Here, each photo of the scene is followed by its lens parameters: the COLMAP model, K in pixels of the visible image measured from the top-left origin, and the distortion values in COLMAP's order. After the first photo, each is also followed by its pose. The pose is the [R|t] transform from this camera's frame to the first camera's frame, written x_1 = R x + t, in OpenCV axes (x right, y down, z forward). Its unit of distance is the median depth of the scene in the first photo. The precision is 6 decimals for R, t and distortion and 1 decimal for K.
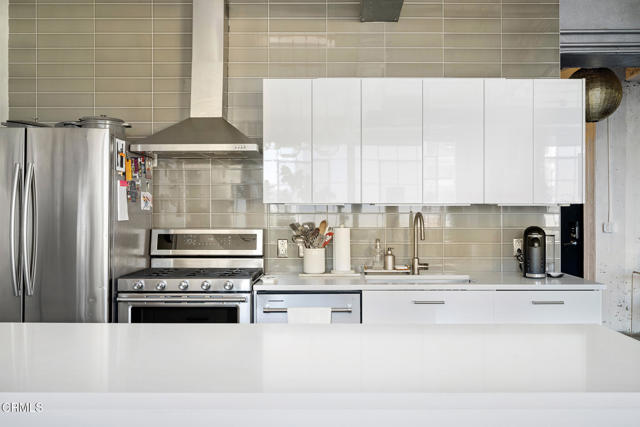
lens RADIAL K [[566.8, 0, 322.9], [0, 566.8, 216.1], [0, 0, 1]] dist [0.005379, -0.012629]
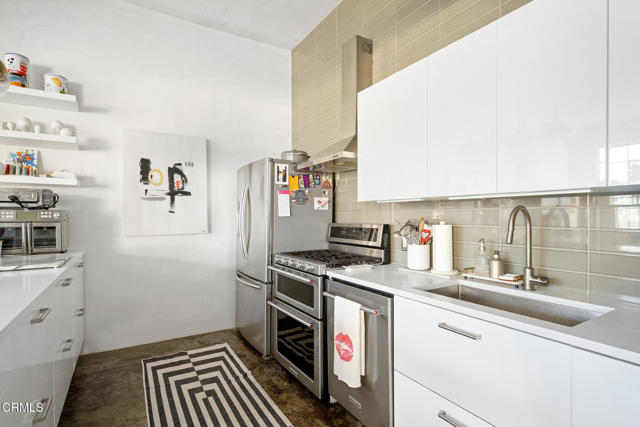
lens RADIAL K [[321.9, 0, 322.5], [0, 321.9, 220.2], [0, 0, 1]] dist [0.002530, 0.000143]
pose [[0.521521, 0.009140, -0.853190, 0.386422], [0.004481, 0.999899, 0.013451, 0.005078], [0.853227, -0.010838, 0.521428, 0.557847]]
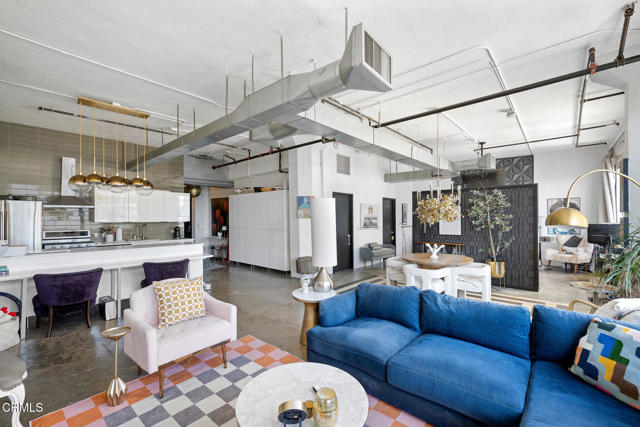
lens RADIAL K [[270.8, 0, 319.7], [0, 270.8, 218.5], [0, 0, 1]] dist [-0.005618, 0.001269]
pose [[0.672189, 0.001317, 0.740379, -0.373863], [0.005959, 0.999956, -0.007190, -0.021165], [-0.740356, 0.009245, 0.672152, -1.054487]]
